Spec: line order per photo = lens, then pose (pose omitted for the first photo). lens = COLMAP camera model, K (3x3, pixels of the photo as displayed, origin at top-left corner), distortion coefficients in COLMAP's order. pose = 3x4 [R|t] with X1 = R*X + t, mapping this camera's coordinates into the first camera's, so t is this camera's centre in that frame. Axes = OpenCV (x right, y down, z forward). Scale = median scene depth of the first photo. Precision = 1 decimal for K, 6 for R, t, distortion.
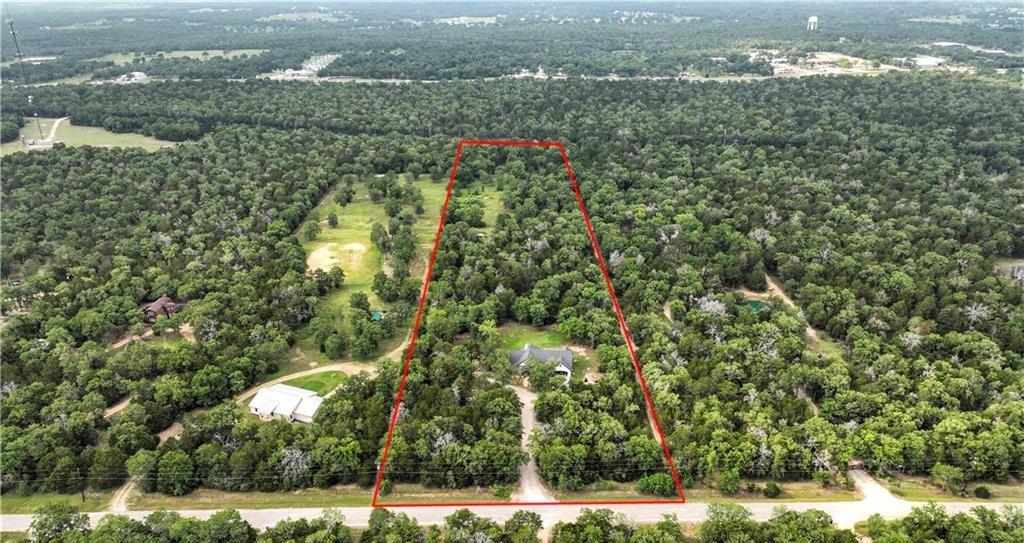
lens RADIAL K [[764.3, 0, 508.9], [0, 764.3, 270.3], [0, 0, 1]] dist [-0.029282, 0.005446]
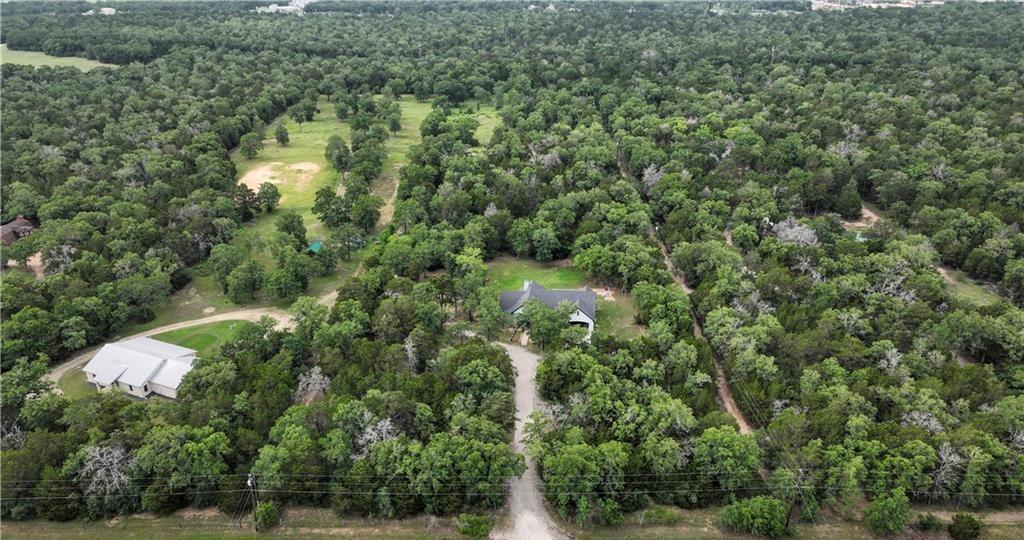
lens RADIAL K [[764.3, 0, 514.0], [0, 764.3, 269.9], [0, 0, 1]] dist [-0.029282, 0.005446]
pose [[0.999966, 0.006754, -0.004724, 0.013813], [-0.006575, 0.999298, 0.036894, 0.056261], [0.004970, -0.036862, 0.999308, 0.306472]]
